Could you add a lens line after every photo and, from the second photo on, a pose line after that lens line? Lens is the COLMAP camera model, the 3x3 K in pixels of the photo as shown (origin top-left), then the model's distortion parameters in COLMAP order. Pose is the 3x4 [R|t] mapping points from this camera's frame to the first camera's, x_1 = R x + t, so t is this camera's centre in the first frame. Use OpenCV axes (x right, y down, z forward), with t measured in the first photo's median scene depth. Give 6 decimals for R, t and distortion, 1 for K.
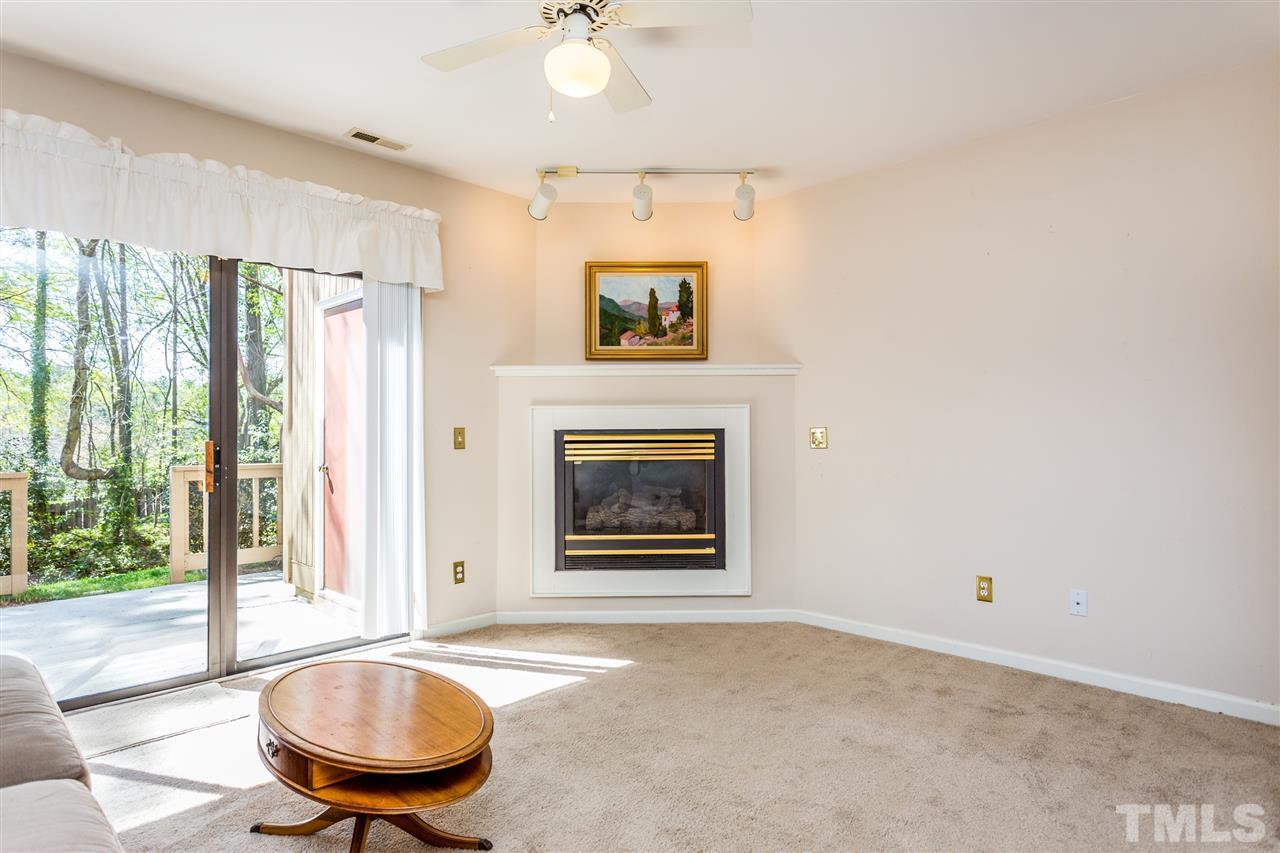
lens RADIAL K [[764.1, 0, 685.3], [0, 764.1, 421.6], [0, 0, 1]] dist [0.013880, -0.001804]
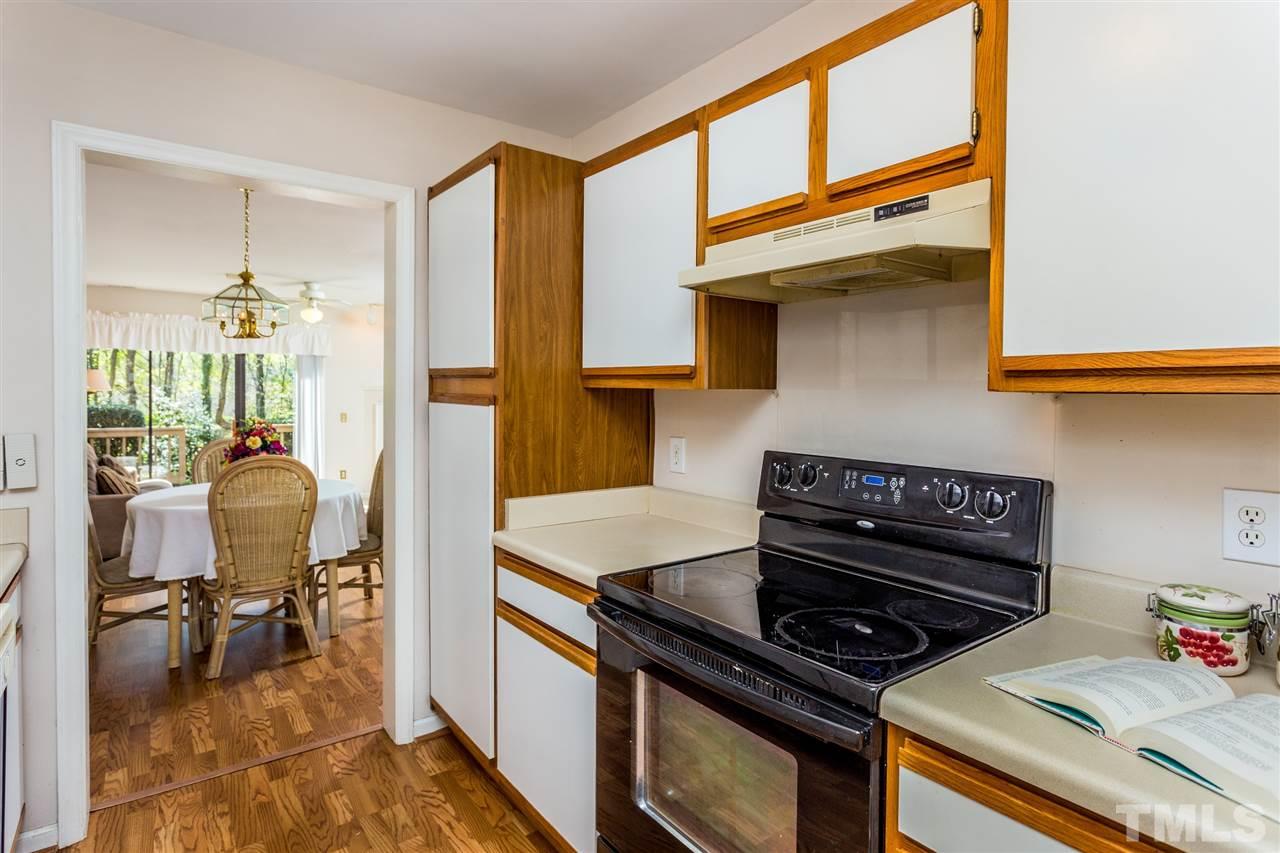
lens RADIAL K [[676.2, 0, 630.9], [0, 676.2, 402.4], [0, 0, 1]] dist [-0.002173, 0.002824]
pose [[0.987903, 0.017206, -0.154116, 0.827529], [-0.014321, 0.999701, 0.019814, -0.070781], [0.154411, -0.017367, 0.987854, -0.813933]]
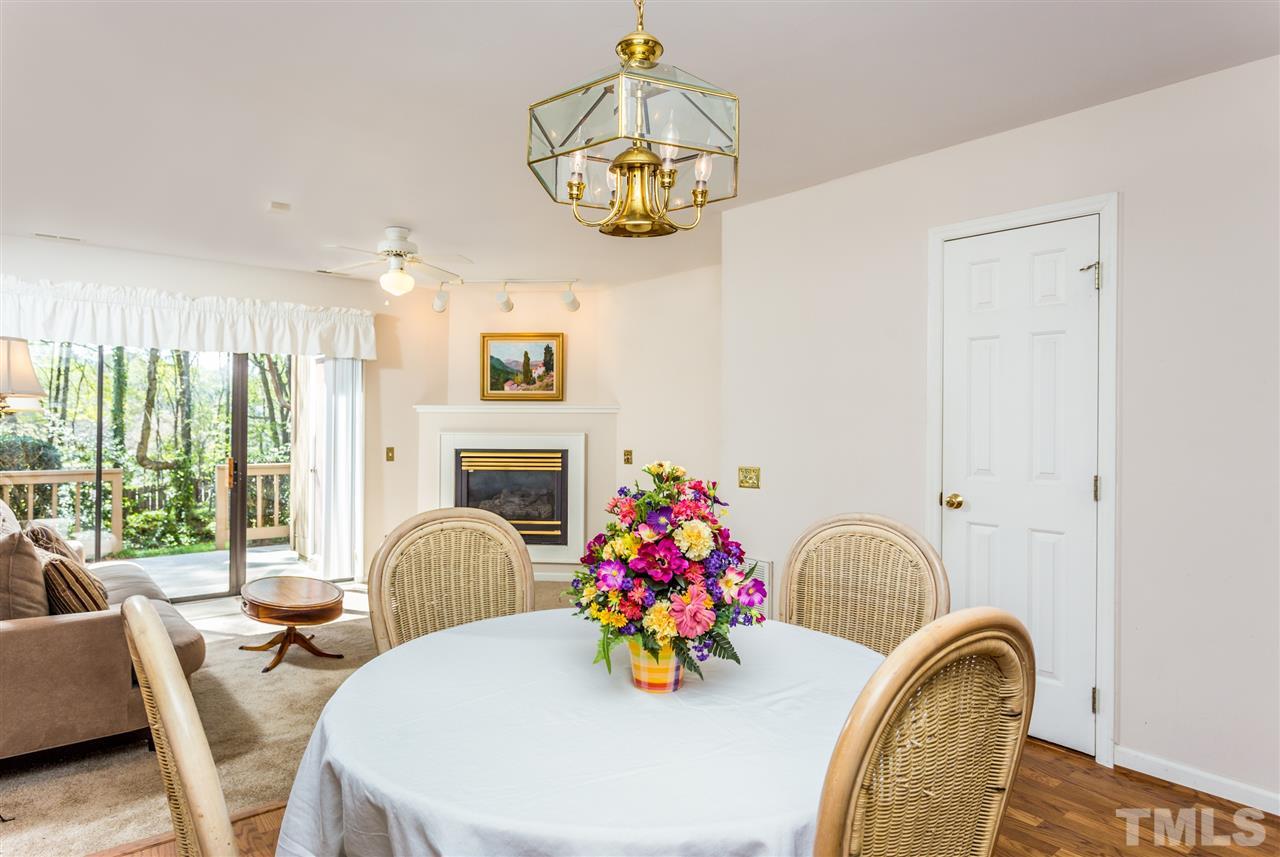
lens RADIAL K [[764.1, 0, 637.3], [0, 764.1, 423.8], [0, 0, 1]] dist [0.013880, -0.001804]
pose [[0.995123, 0.010448, -0.098092, 0.310170], [-0.009632, 0.999915, 0.008786, -0.051160], [0.098175, -0.007798, 0.995139, -0.422747]]
